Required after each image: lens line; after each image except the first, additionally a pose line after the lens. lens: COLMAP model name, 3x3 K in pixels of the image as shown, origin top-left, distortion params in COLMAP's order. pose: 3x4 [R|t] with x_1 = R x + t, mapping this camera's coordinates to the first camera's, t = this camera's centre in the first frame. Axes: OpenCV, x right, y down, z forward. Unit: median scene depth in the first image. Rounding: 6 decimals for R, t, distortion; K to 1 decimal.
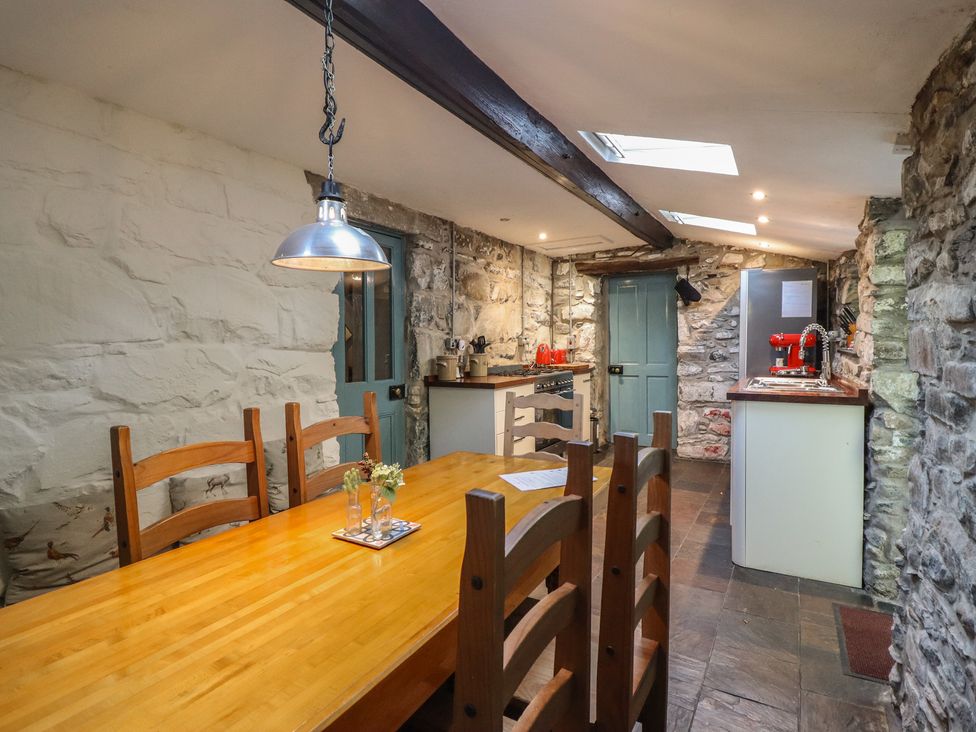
lens RADIAL K [[503.0, 0, 490.2], [0, 503.0, 351.6], [0, 0, 1]] dist [-0.002736, -0.014290]
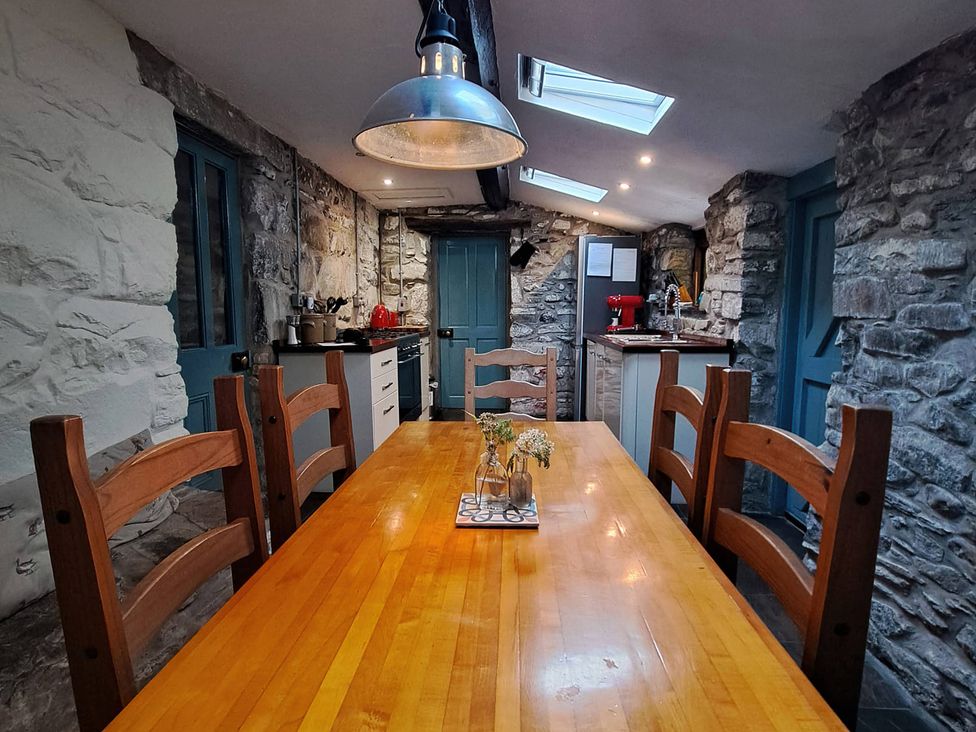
lens RADIAL K [[513.3, 0, 488.0], [0, 513.3, 366.0], [0, 0, 1]] dist [0.001111, -0.014484]
pose [[0.893527, -0.042896, 0.446955, -0.157379], [0.003856, 0.996123, 0.087892, 0.015619], [-0.448992, -0.076810, 0.890228, 0.092175]]
